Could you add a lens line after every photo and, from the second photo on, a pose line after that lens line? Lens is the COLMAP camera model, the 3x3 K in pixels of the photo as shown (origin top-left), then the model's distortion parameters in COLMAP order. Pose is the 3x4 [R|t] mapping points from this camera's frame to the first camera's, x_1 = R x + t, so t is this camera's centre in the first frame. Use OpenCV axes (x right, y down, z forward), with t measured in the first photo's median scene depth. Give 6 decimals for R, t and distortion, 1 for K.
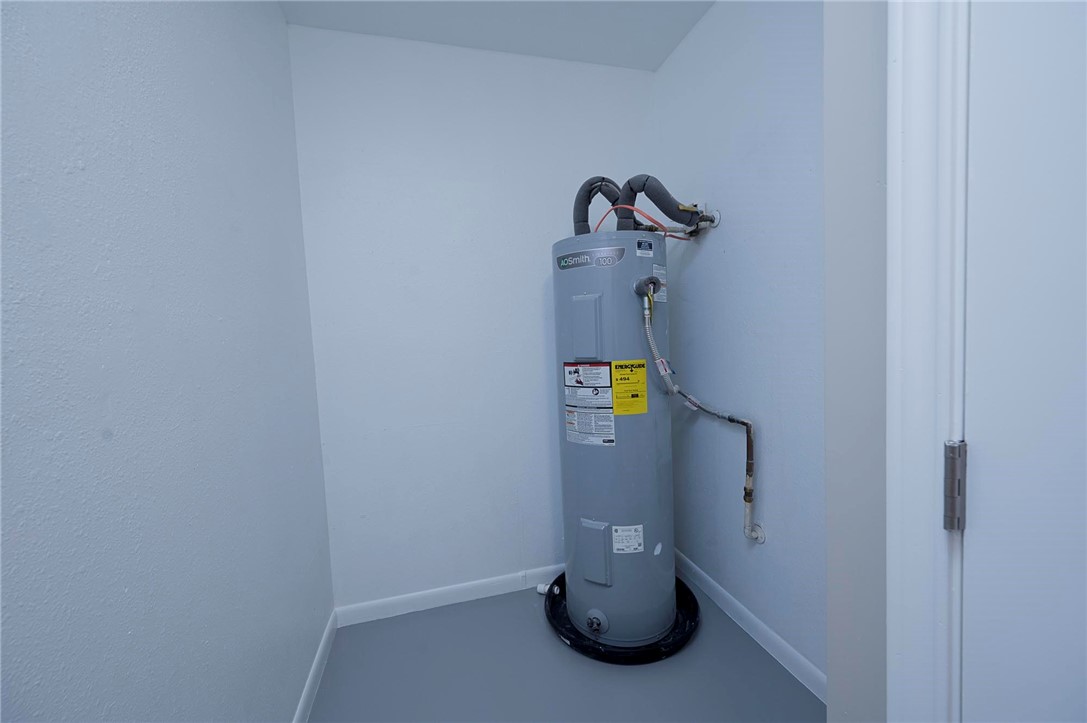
lens RADIAL K [[426.6, 0, 546.5], [0, 426.6, 361.5], [0, 0, 1]] dist [-0.000626, 0.000067]
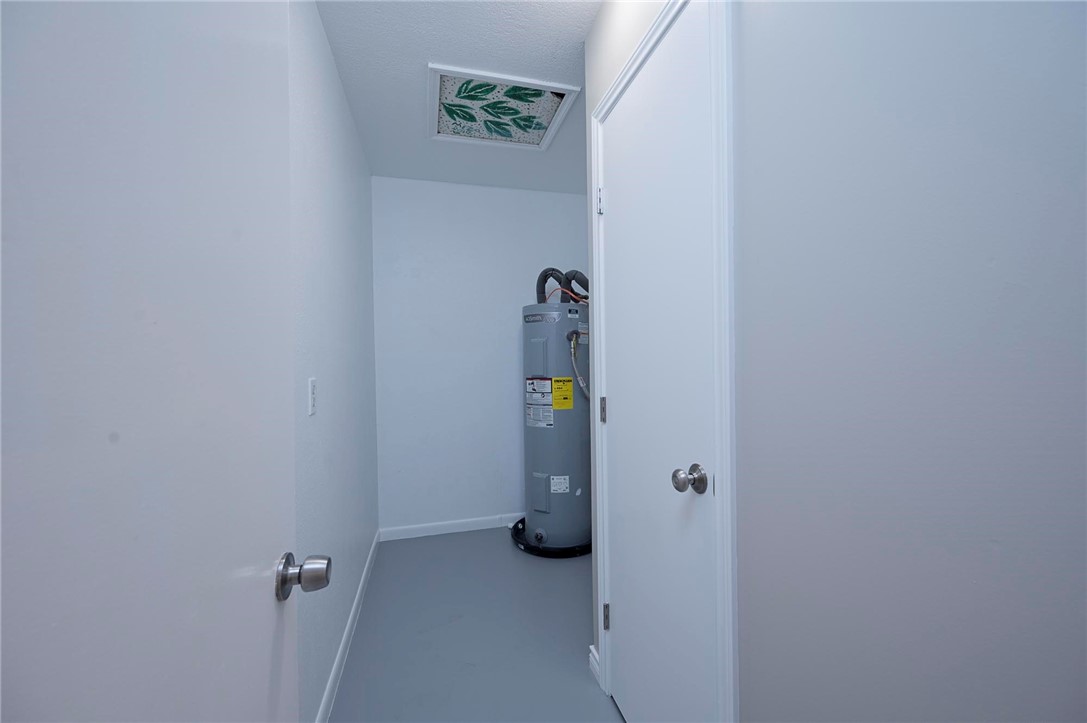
lens RADIAL K [[426.6, 0, 546.5], [0, 426.6, 361.5], [0, 0, 1]] dist [-0.000626, 0.000067]
pose [[0.999535, 0.029319, -0.008375, 0.137098], [-0.029753, 0.997903, -0.057488, 0.032733], [0.006672, 0.057711, 0.998311, -0.693939]]
